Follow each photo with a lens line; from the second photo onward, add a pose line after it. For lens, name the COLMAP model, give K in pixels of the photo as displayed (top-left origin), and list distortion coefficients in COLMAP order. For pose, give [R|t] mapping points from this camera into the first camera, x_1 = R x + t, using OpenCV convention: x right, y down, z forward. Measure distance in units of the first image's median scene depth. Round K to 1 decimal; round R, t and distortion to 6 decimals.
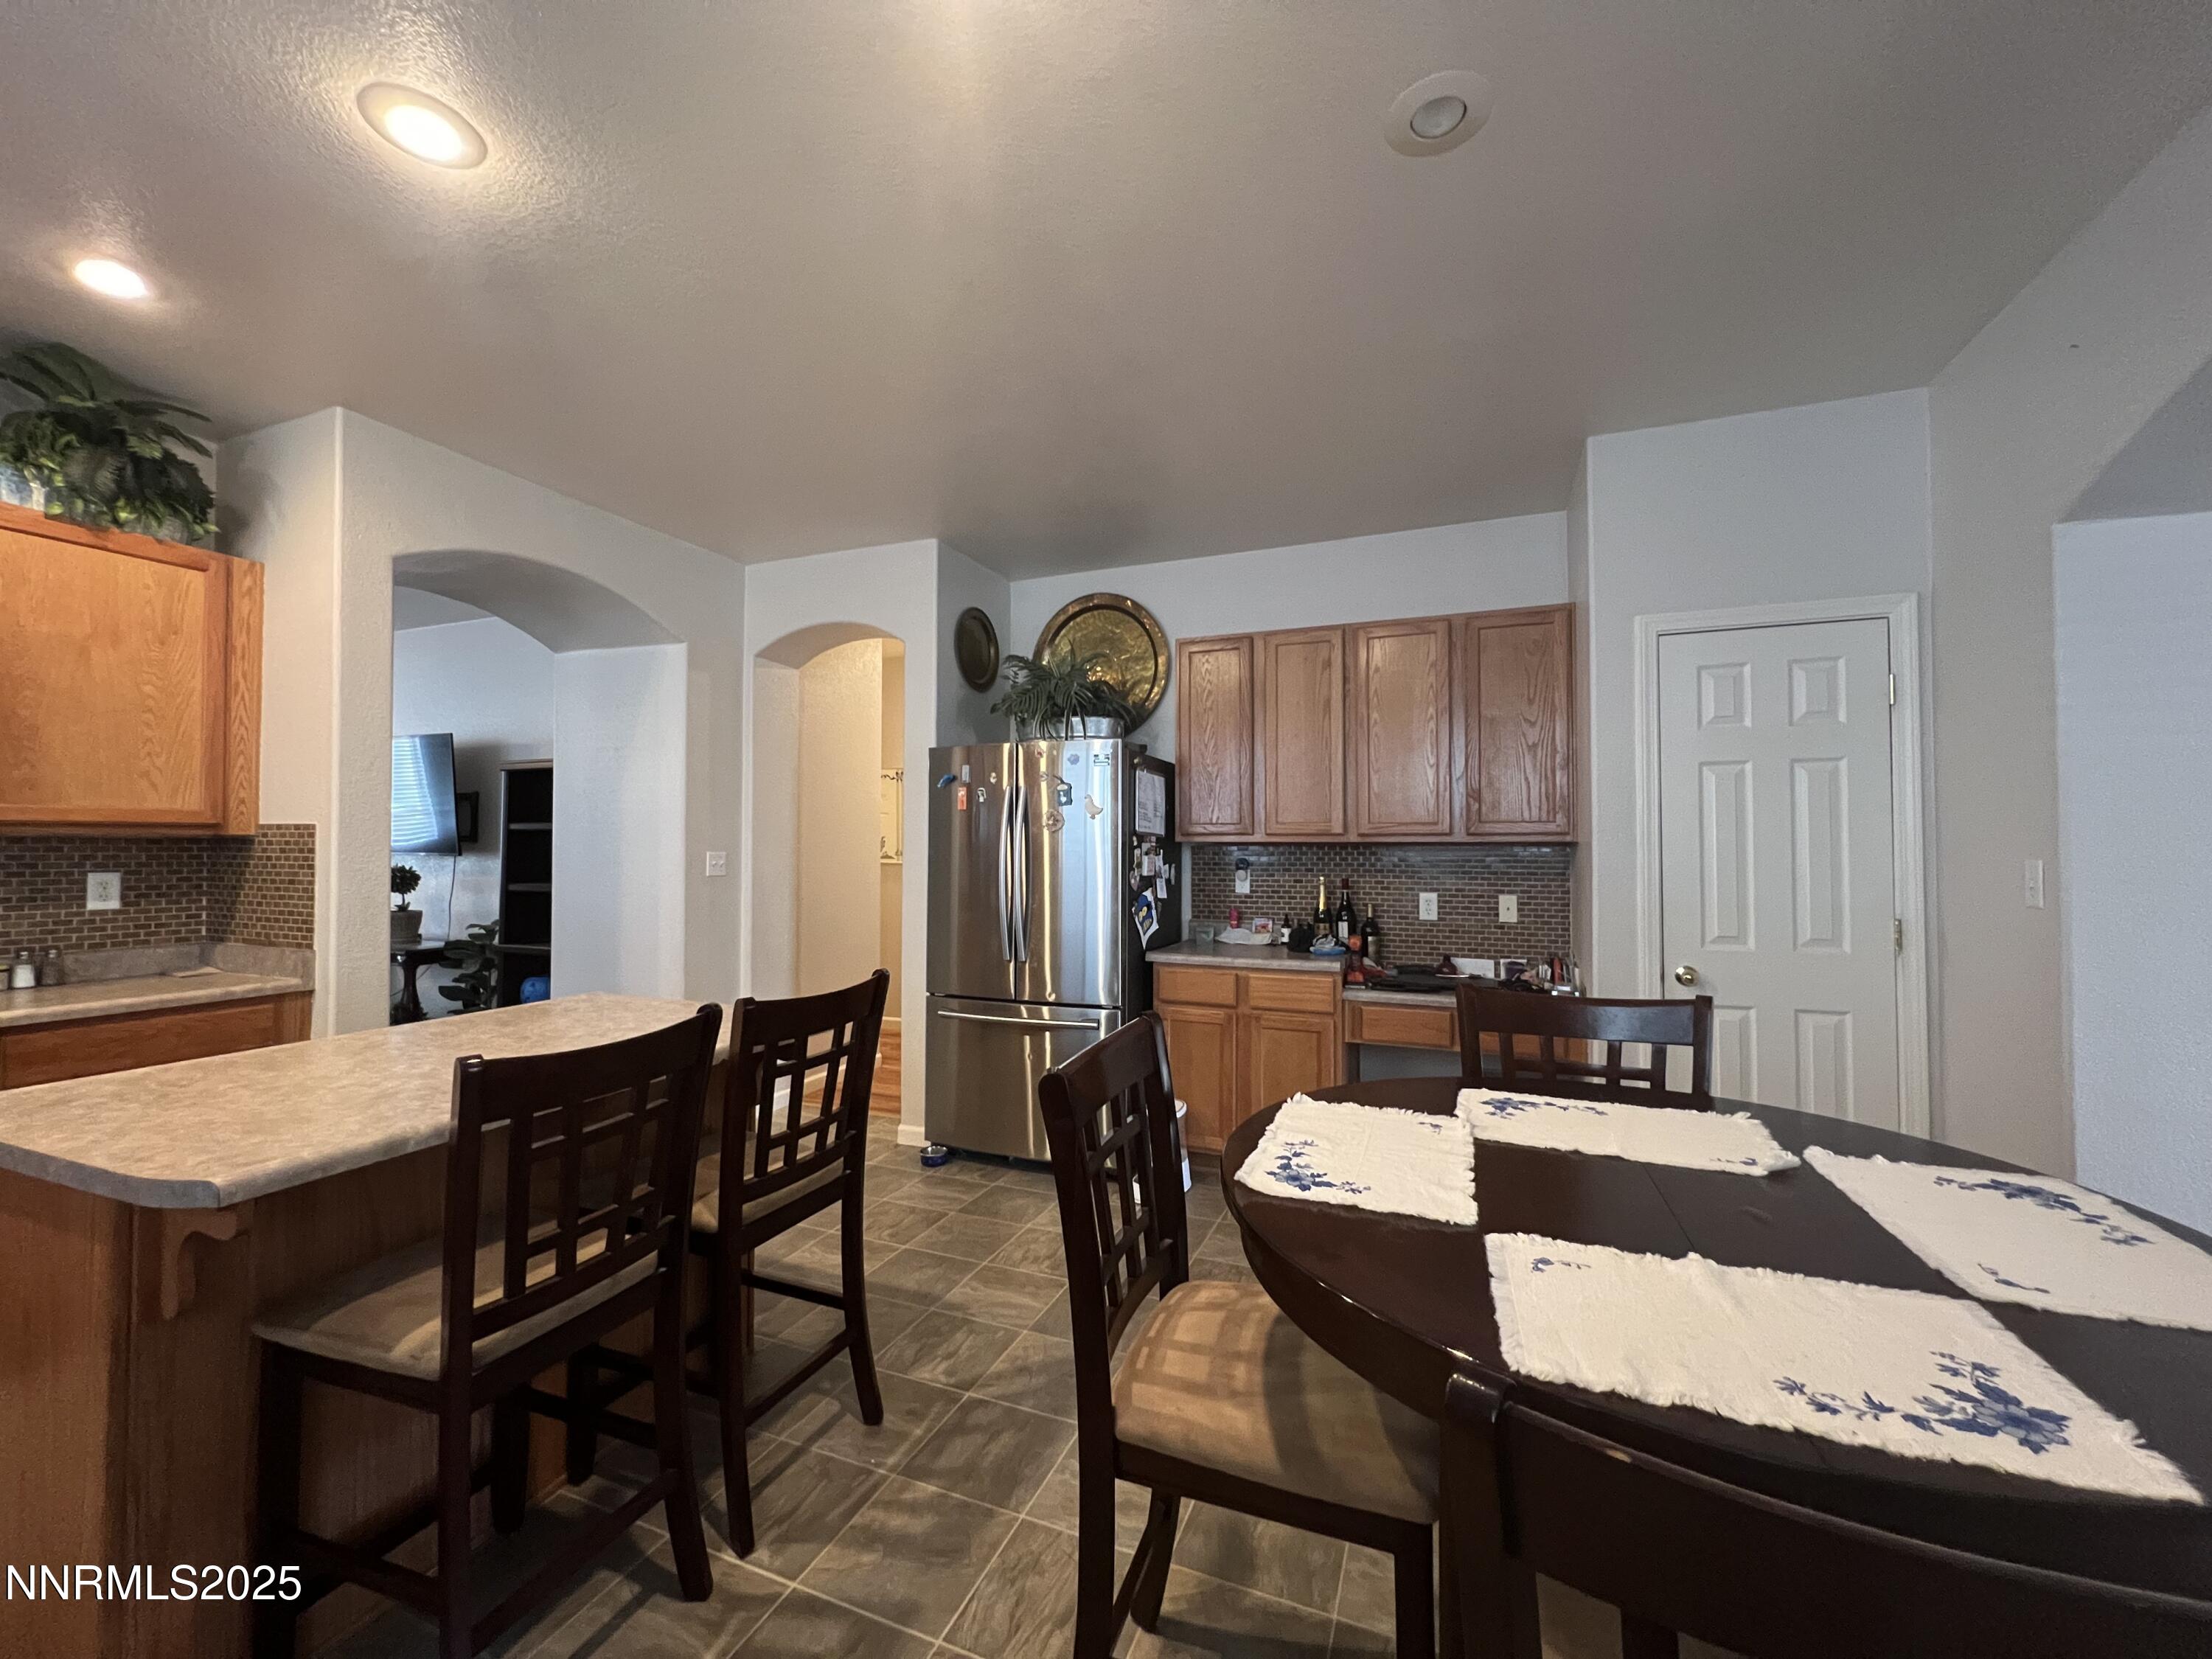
lens RADIAL K [[883.2, 0, 1106.0], [0, 883.2, 829.5], [0, 0, 1]] dist [-0.003536, 0.000442]
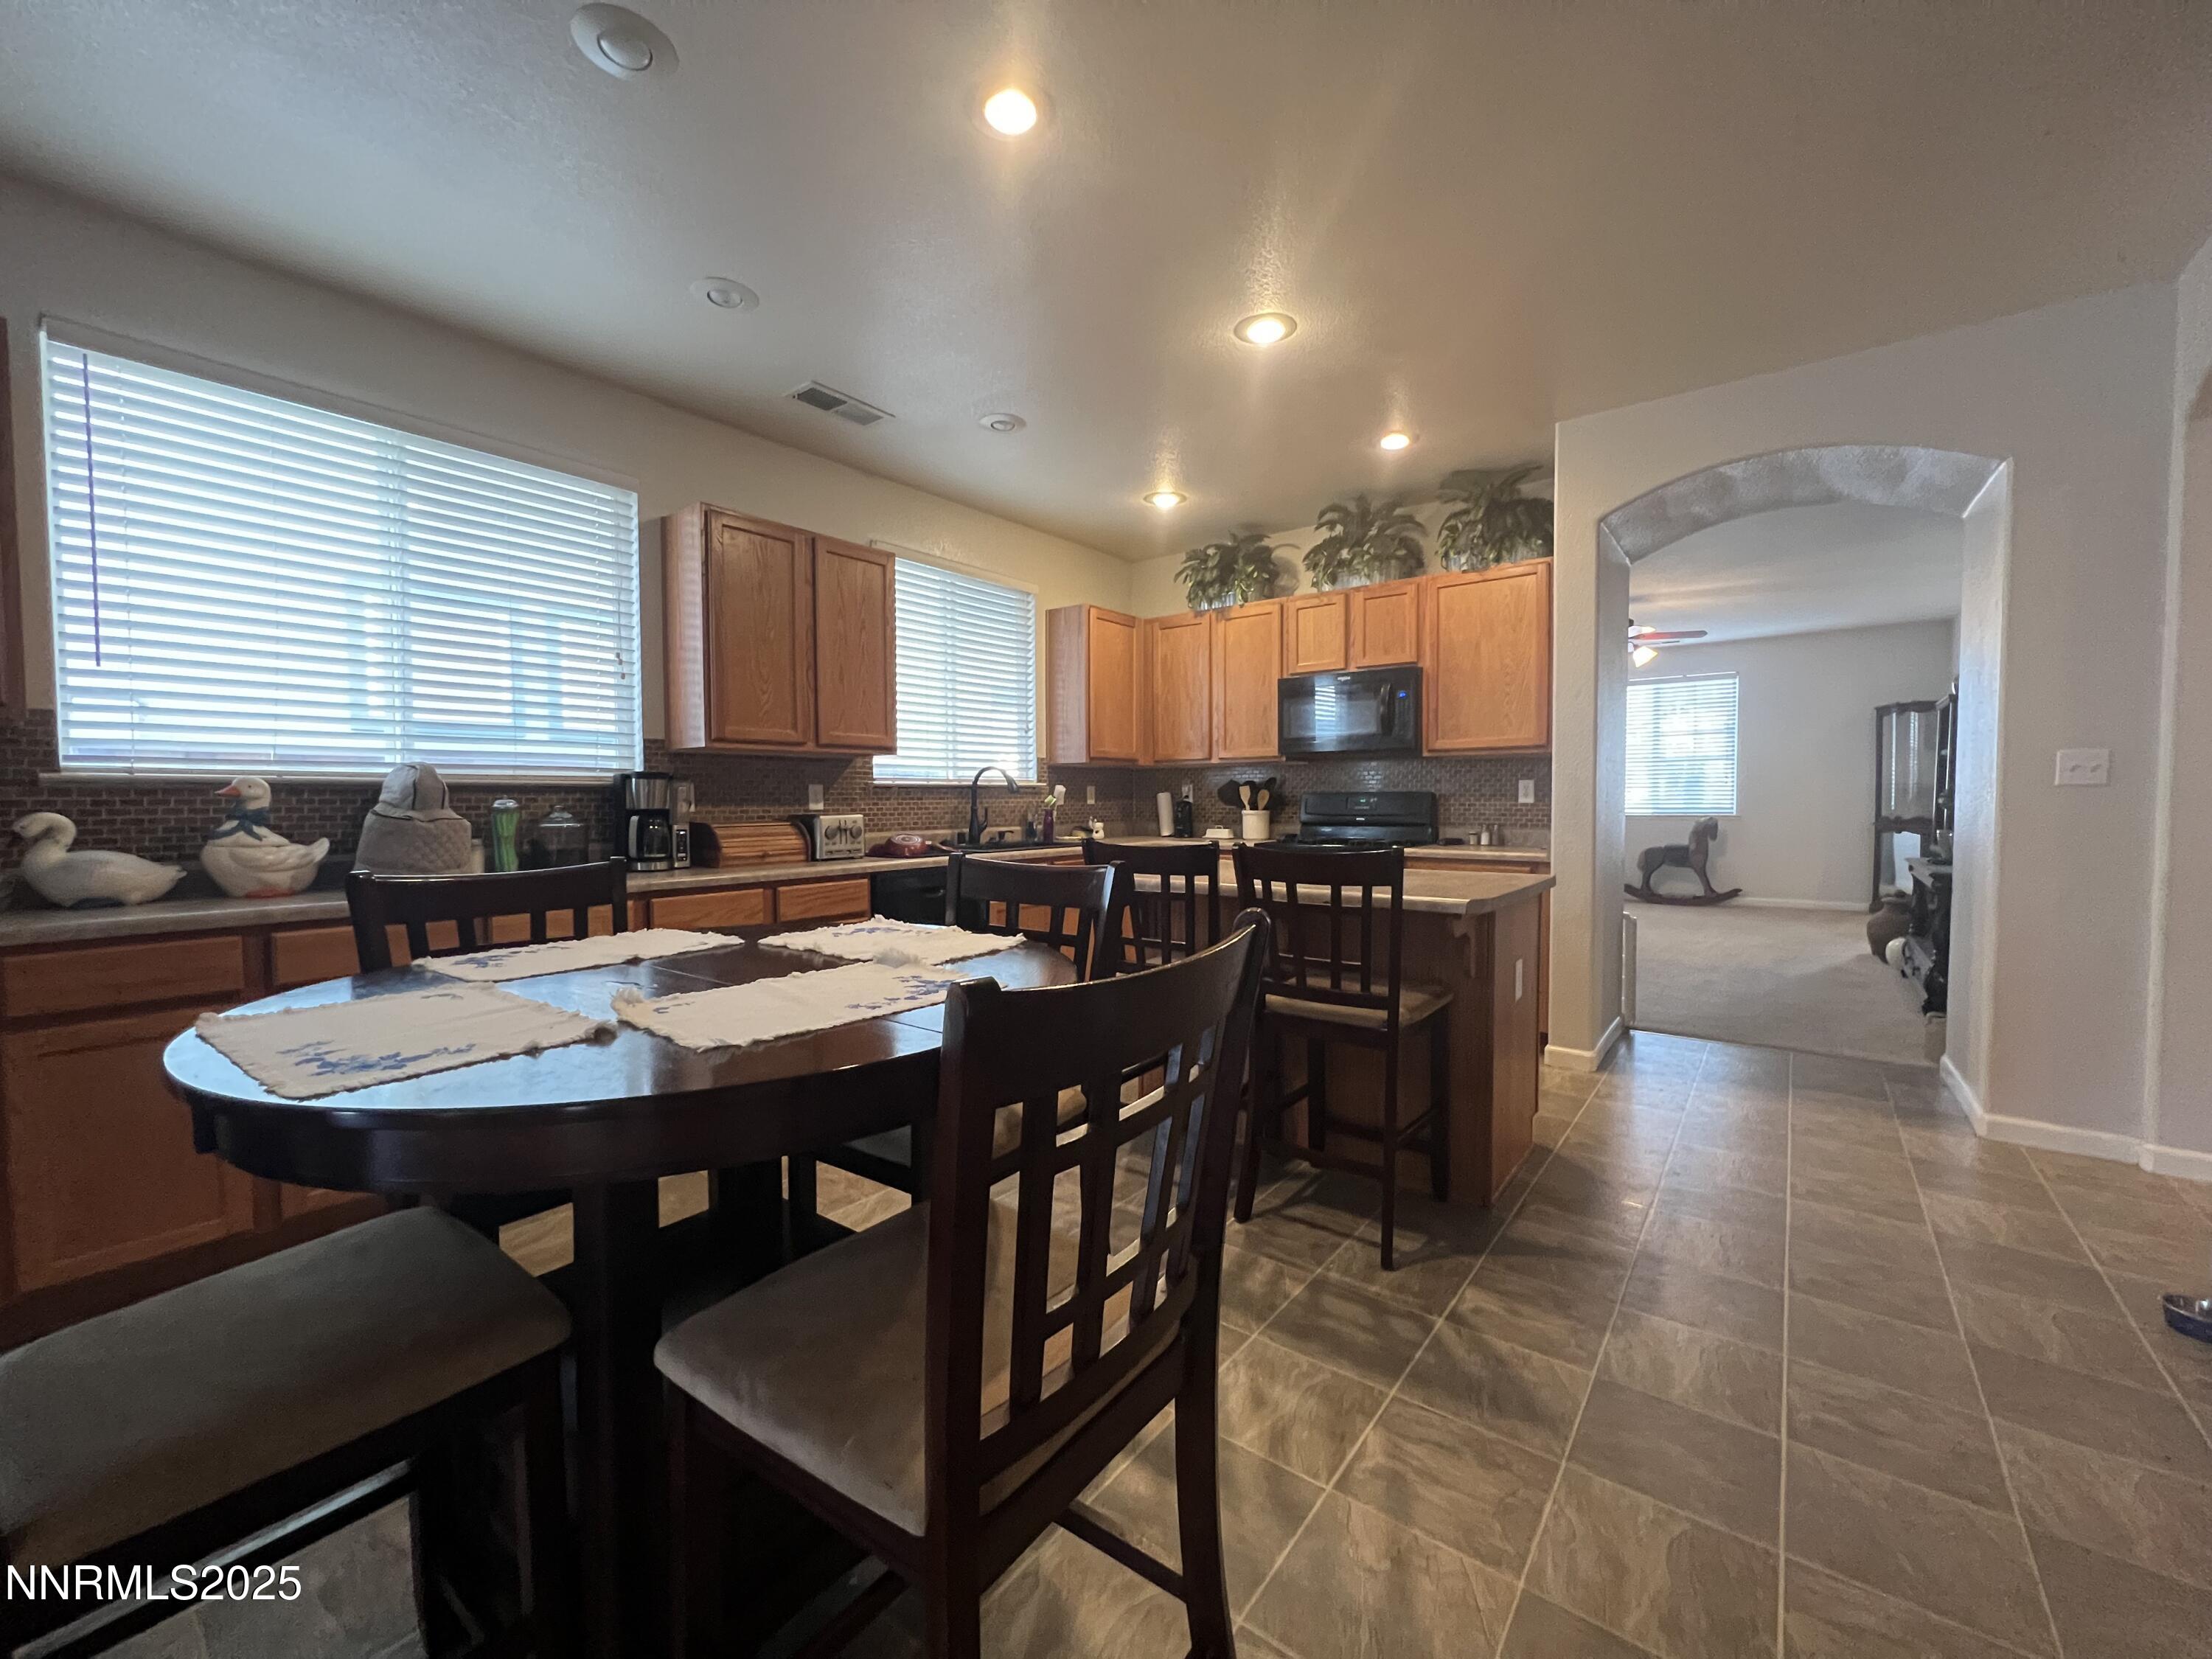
lens RADIAL K [[893.1, 0, 1116.2], [0, 893.1, 830.1], [0, 0, 1]] dist [0.002844, 0.000192]
pose [[-0.251401, 0.039629, -0.967072, 0.785552], [0.020483, 0.999156, 0.035618, 0.086764], [0.967666, -0.010854, -0.252000, 0.885324]]
